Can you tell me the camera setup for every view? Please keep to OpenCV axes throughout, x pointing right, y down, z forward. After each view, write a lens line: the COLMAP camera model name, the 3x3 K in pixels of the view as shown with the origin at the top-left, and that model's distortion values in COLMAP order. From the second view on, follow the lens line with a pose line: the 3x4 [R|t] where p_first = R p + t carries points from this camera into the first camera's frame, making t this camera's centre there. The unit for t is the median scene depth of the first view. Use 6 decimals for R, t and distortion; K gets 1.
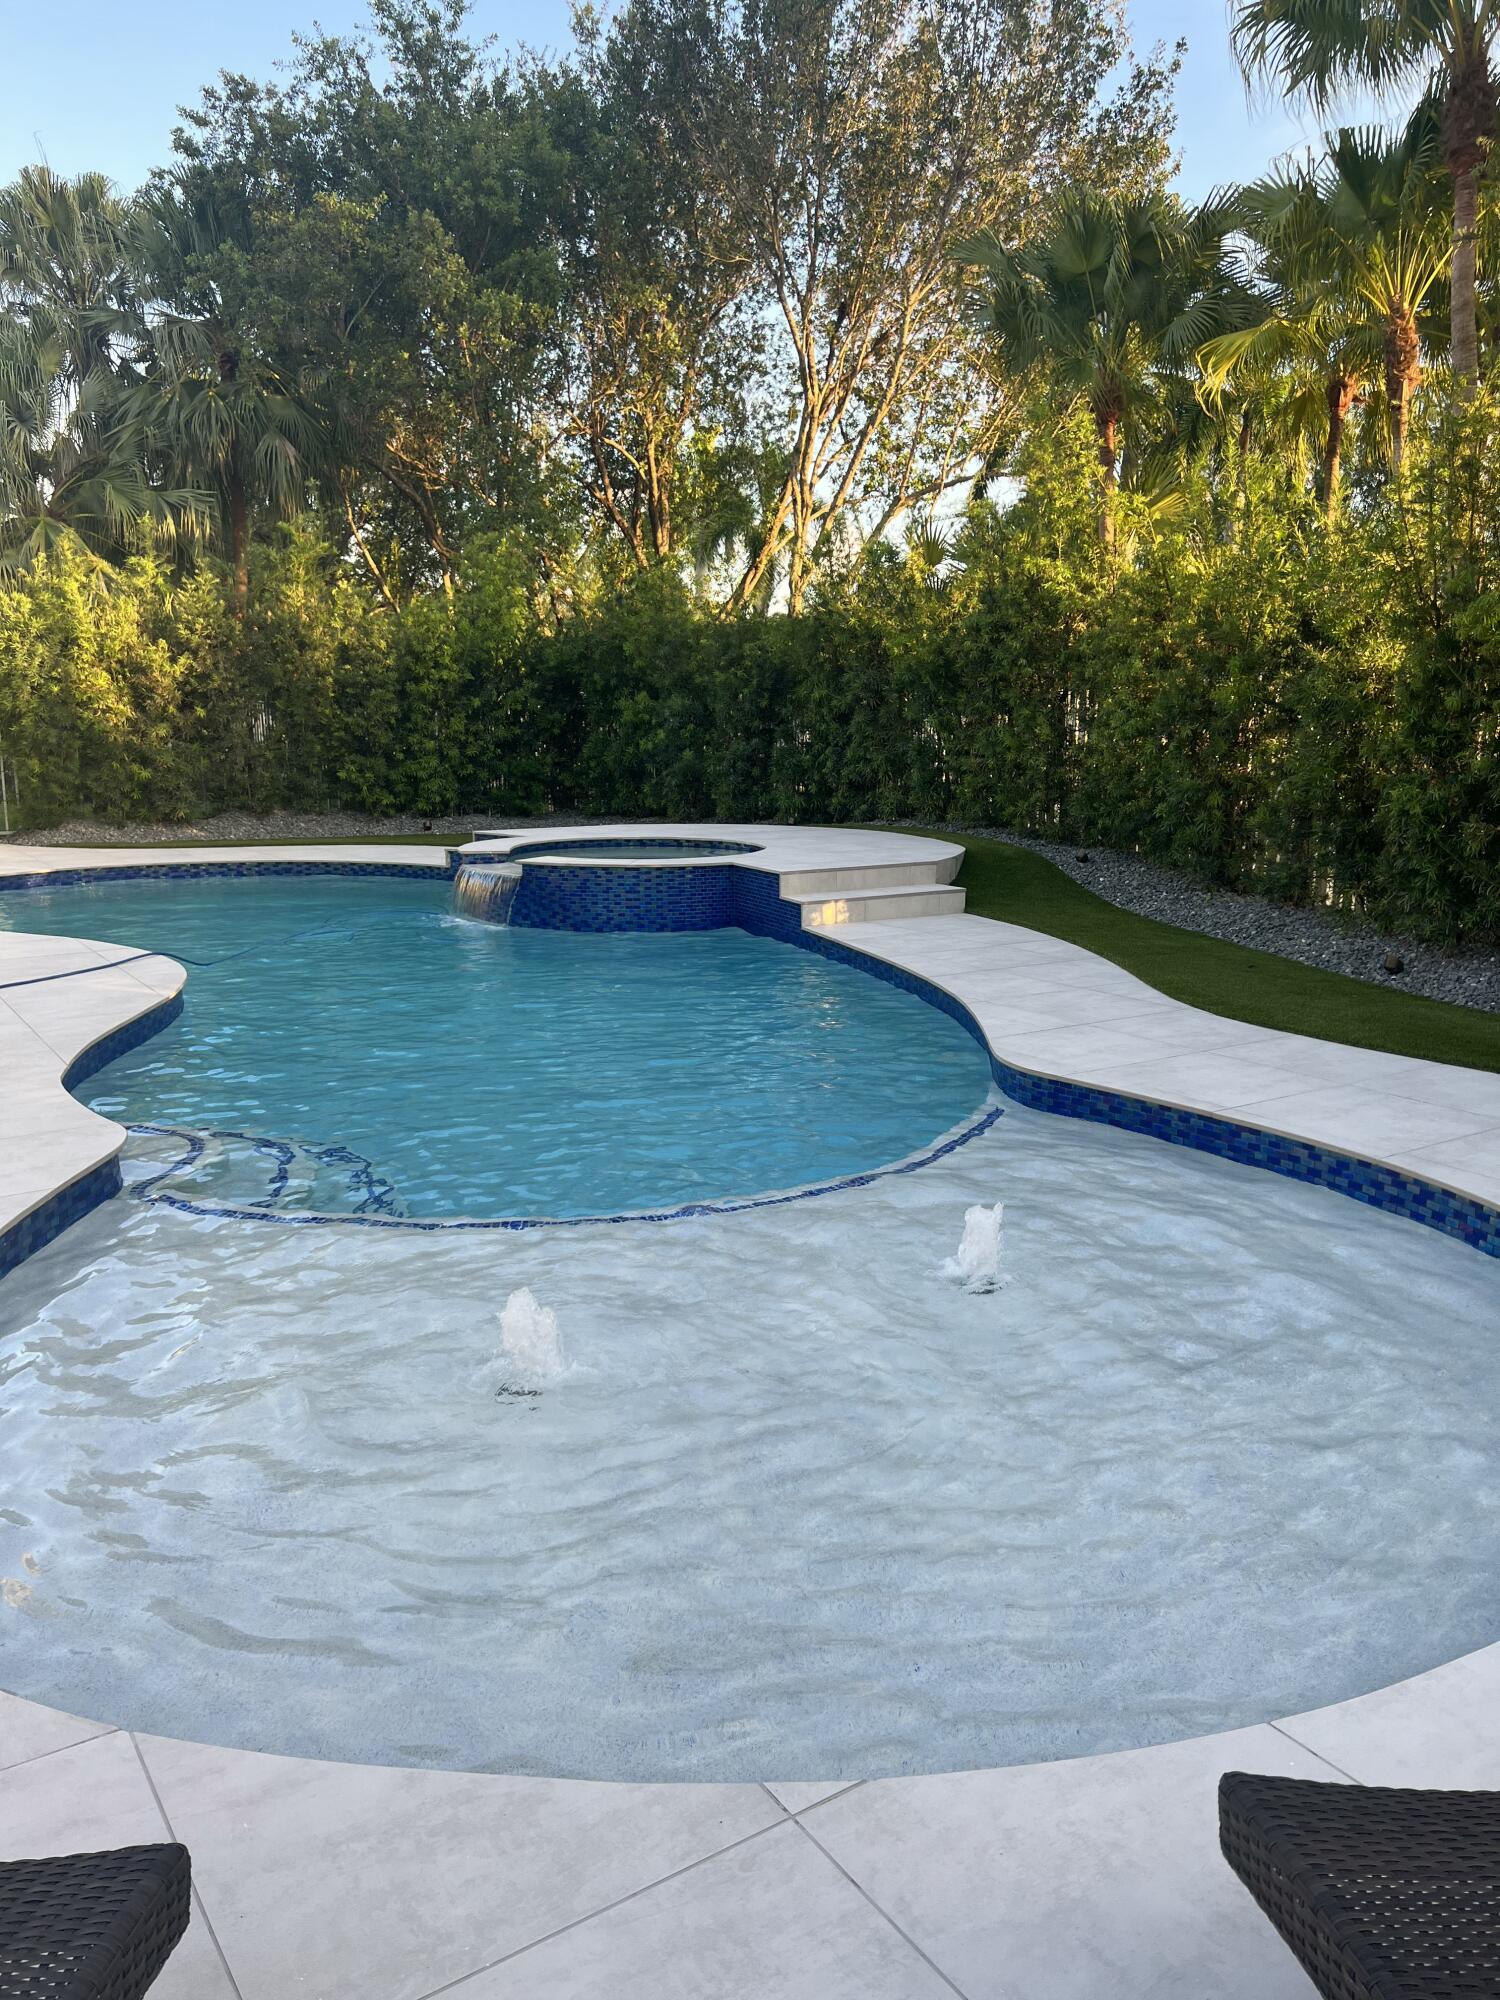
lens RADIAL K [[1500.7, 0, 742.1], [0, 1500.7, 1008.8], [0, 0, 1]] dist [0.084101, -0.115034]
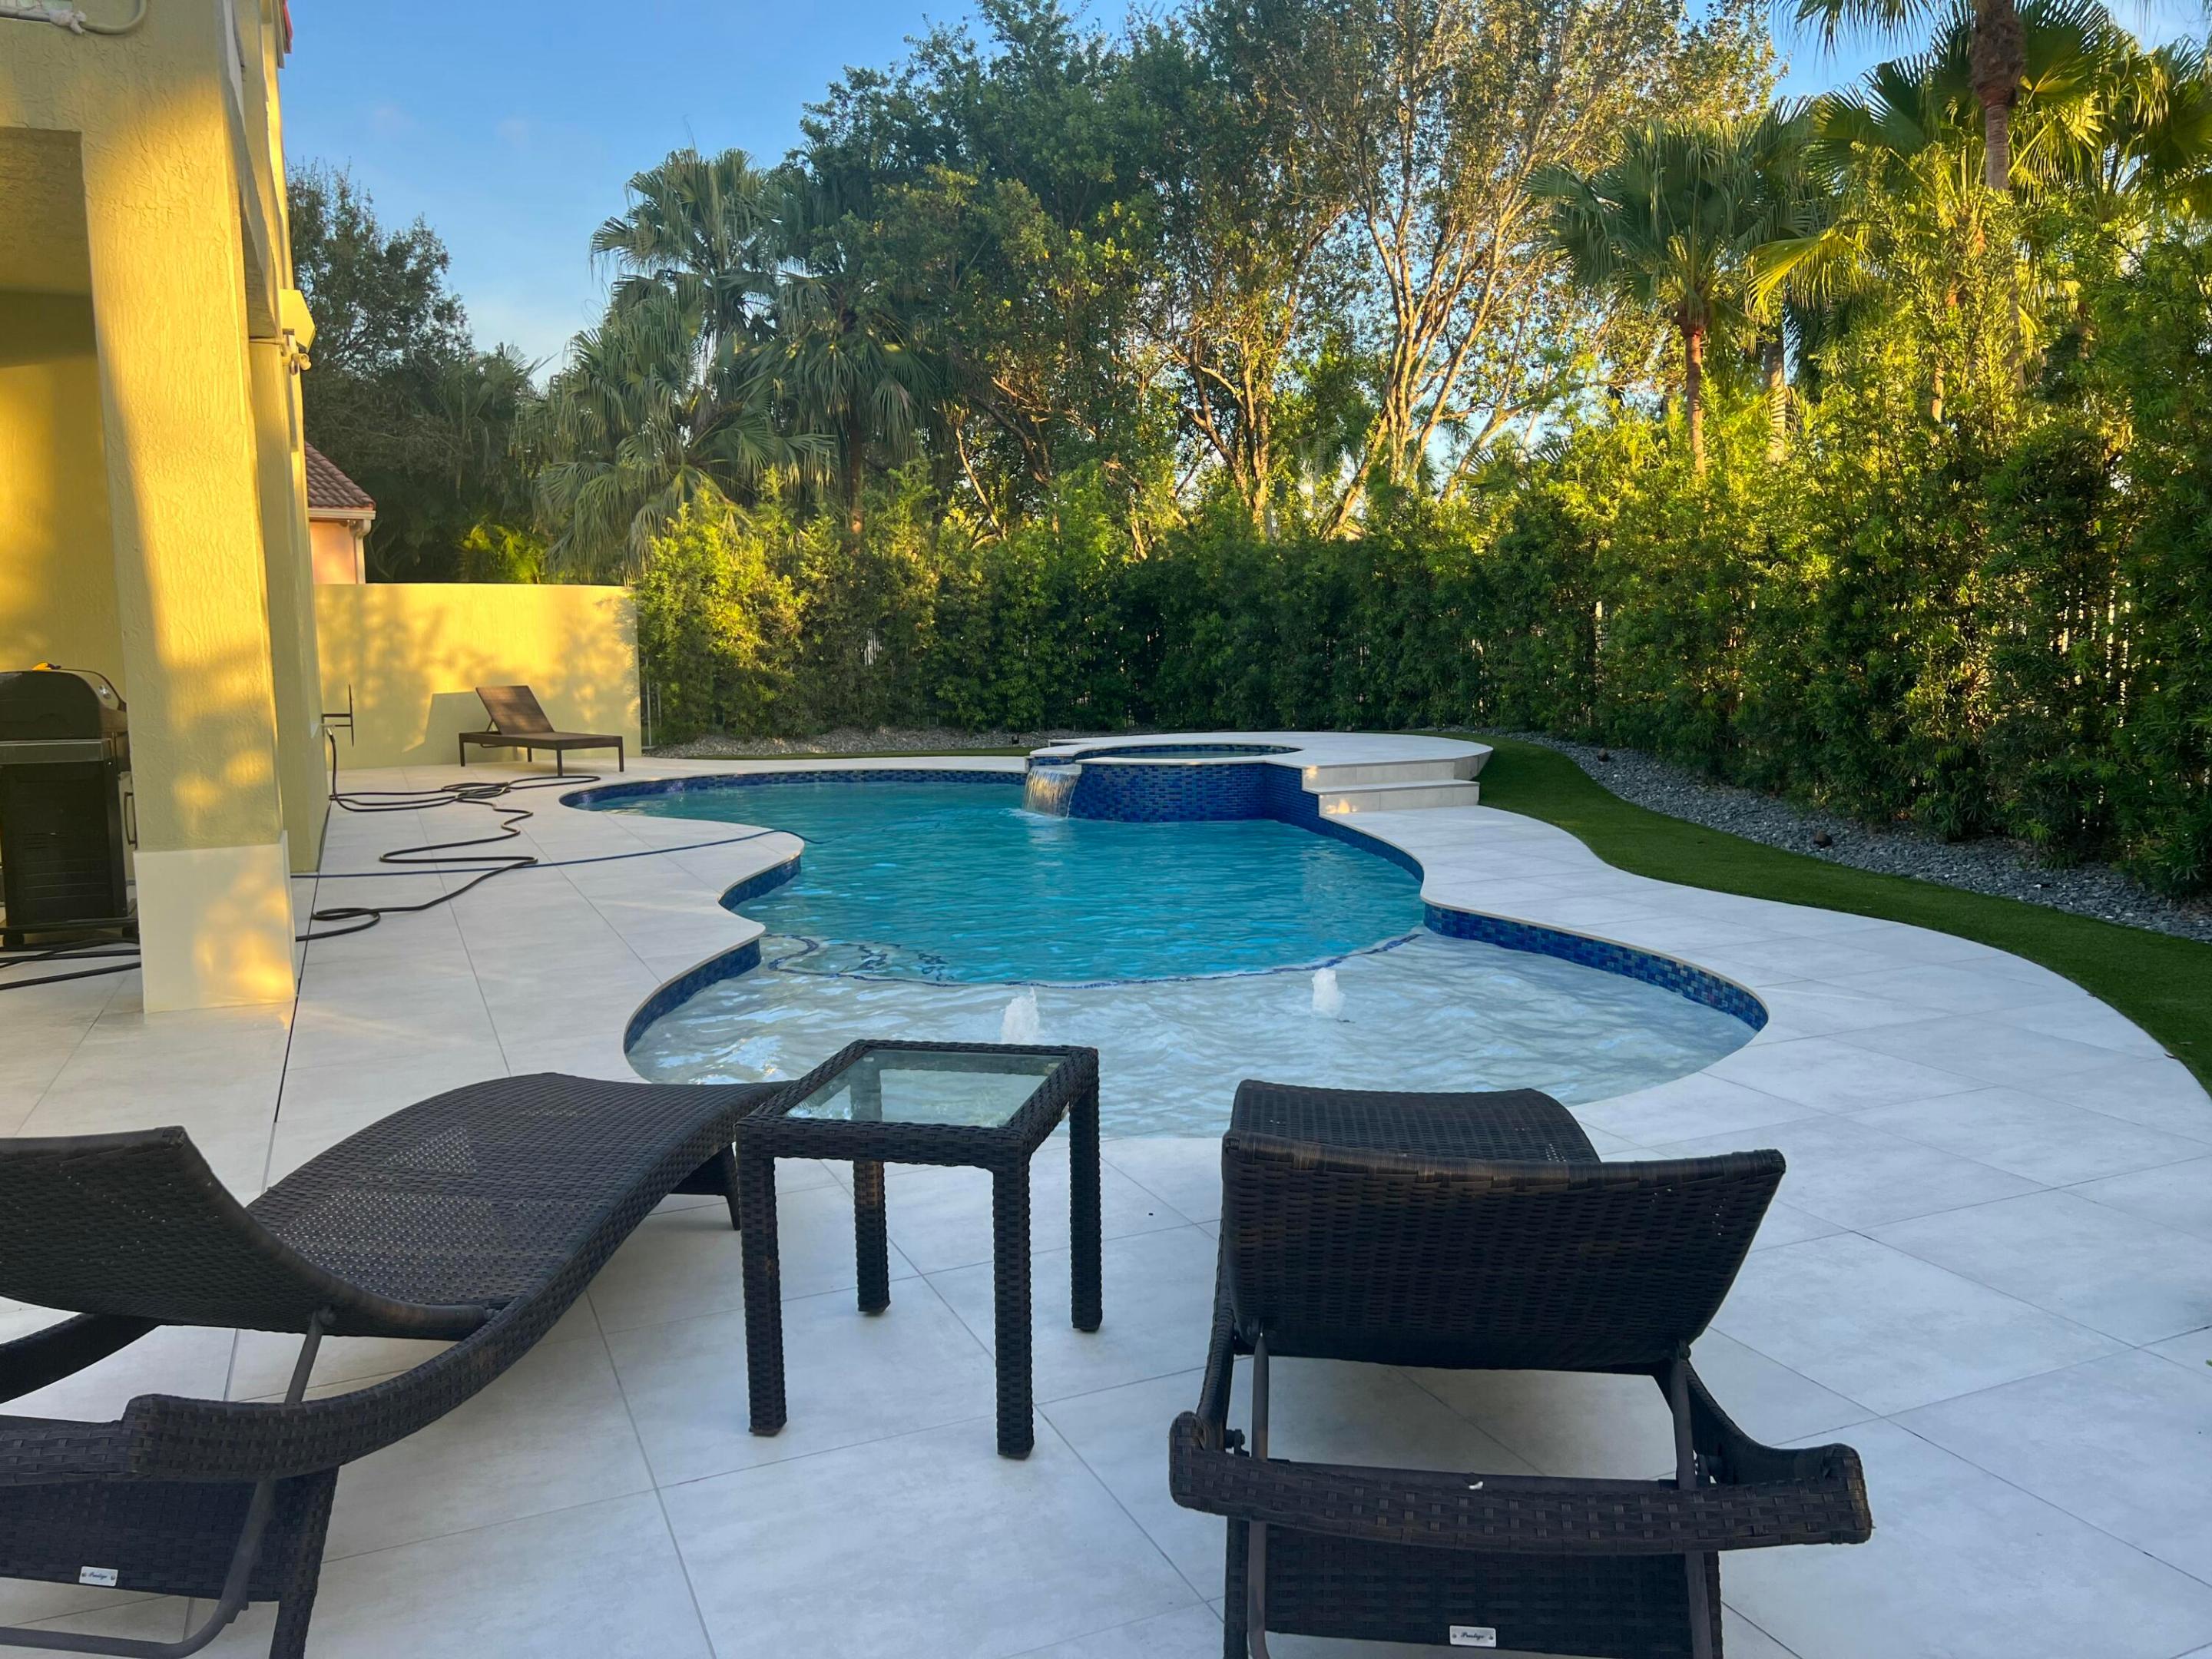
lens RADIAL K [[1659.8, 0, 1103.2], [0, 1659.8, 842.0], [0, 0, 1]] dist [0.084101, -0.115034]
pose [[0.985910, 0.001993, -0.167266, 0.051827], [-0.013479, 0.997624, -0.067558, 0.030851], [0.166734, 0.068861, 0.983594, -0.151375]]
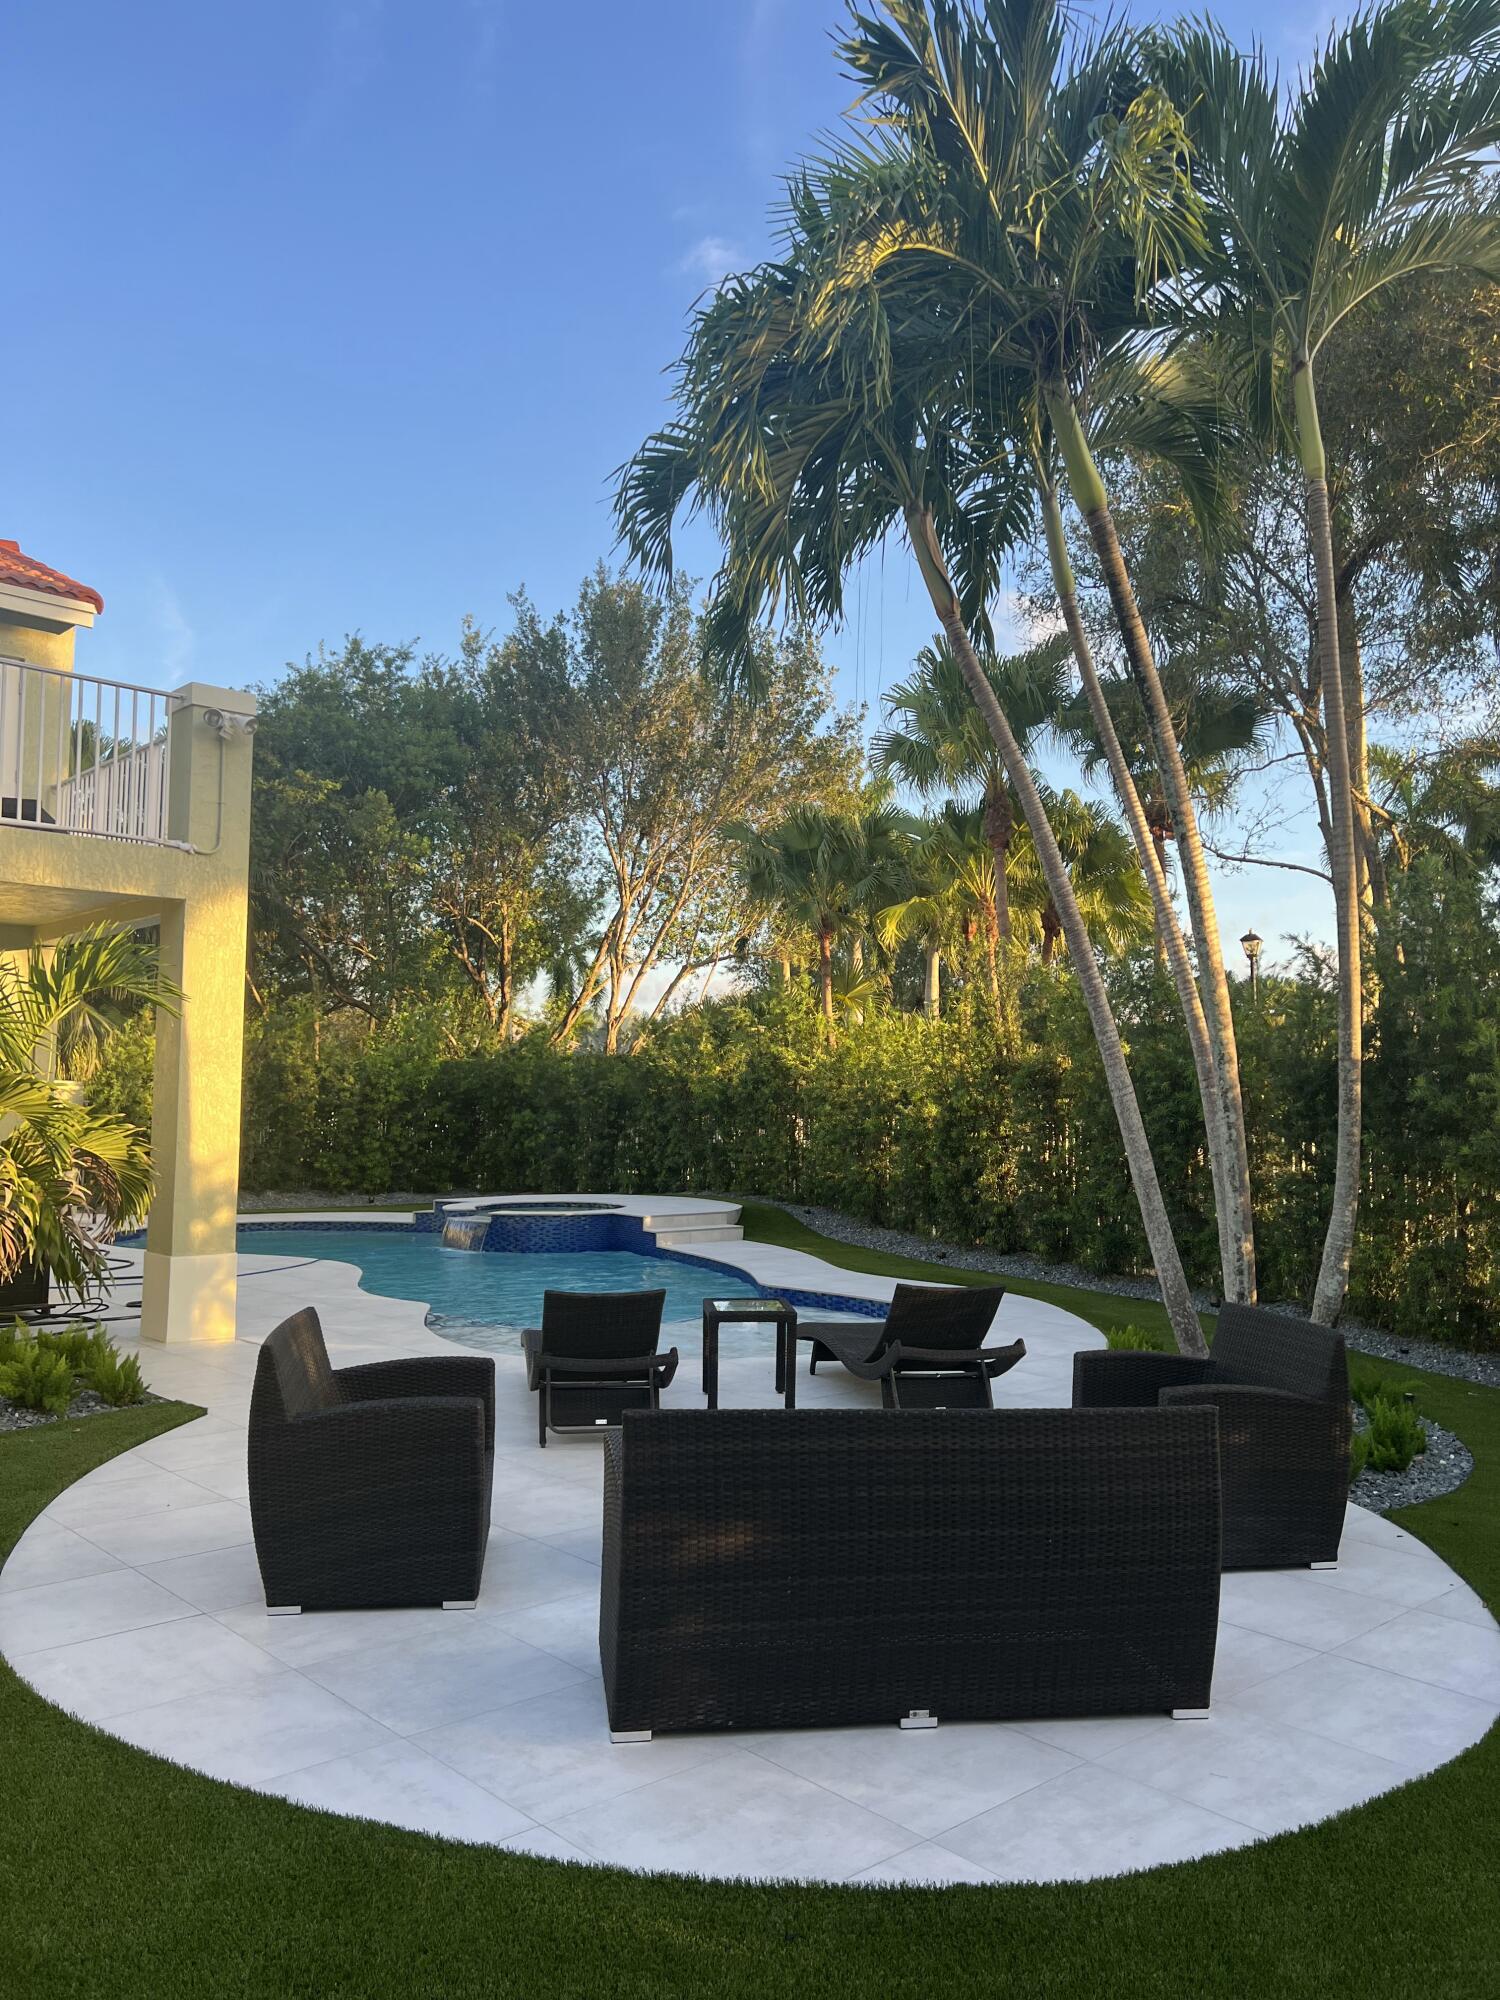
lens RADIAL K [[1500.8, 0, 774.8], [0, 1500.8, 1012.7], [0, 0, 1]] dist [0.117103, -0.122910]
pose [[0.985425, 0.017930, 0.169161, -0.078338], [0.024929, 0.968471, -0.247874, 0.075971], [-0.168272, 0.248479, 0.953909, -0.504500]]
